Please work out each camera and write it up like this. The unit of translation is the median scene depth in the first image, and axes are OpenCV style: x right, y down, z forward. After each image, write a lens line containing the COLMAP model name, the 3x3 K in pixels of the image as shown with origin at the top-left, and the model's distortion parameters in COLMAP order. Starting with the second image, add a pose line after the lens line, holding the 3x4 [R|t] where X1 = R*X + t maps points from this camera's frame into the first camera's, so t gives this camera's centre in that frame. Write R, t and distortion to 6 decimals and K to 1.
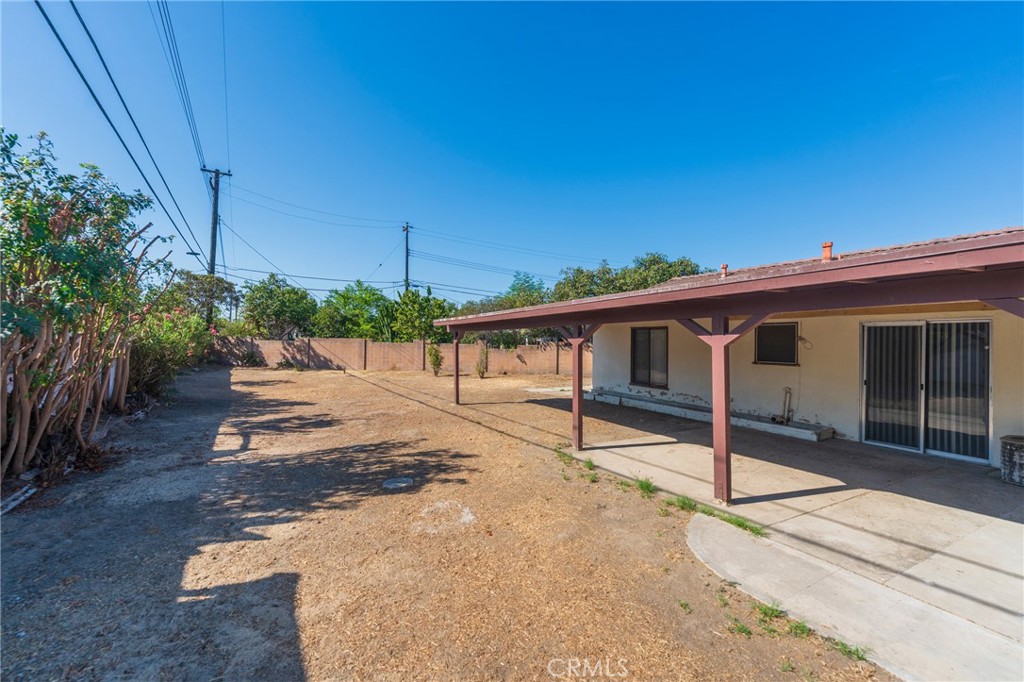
lens RADIAL K [[415.8, 0, 517.5], [0, 415.8, 340.7], [0, 0, 1]] dist [-0.001768, -0.000633]
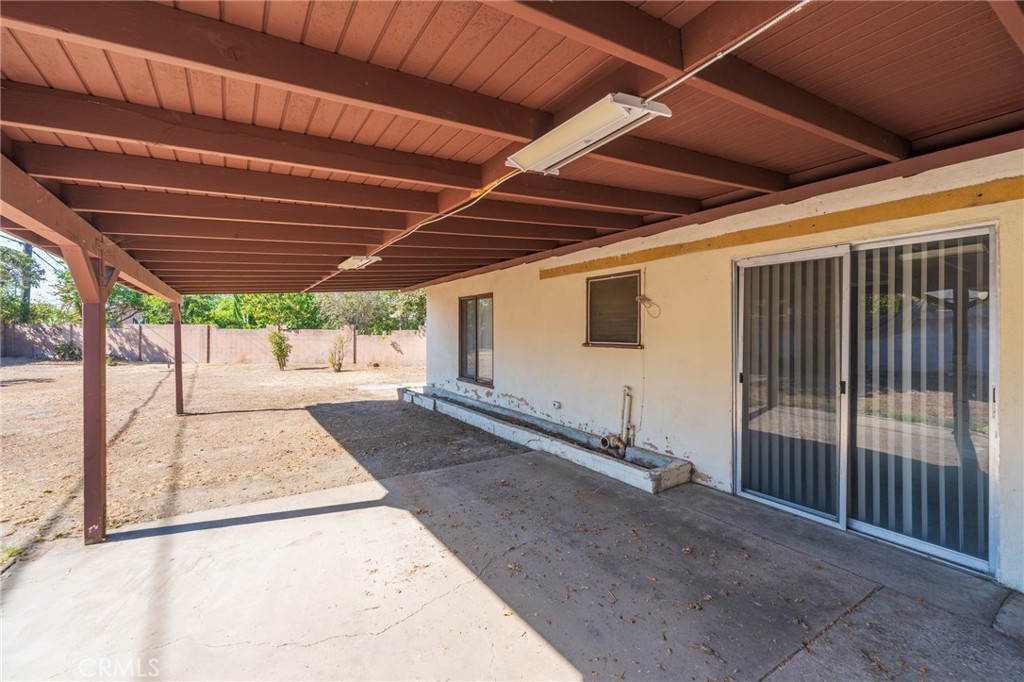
lens RADIAL K [[415.8, 0, 506.9], [0, 415.8, 333.8], [0, 0, 1]] dist [-0.001768, -0.000633]
pose [[0.998455, -0.006860, 0.055132, 0.454492], [0.006619, 0.999968, 0.004560, 0.037010], [-0.055162, -0.004188, 0.998469, 0.440415]]
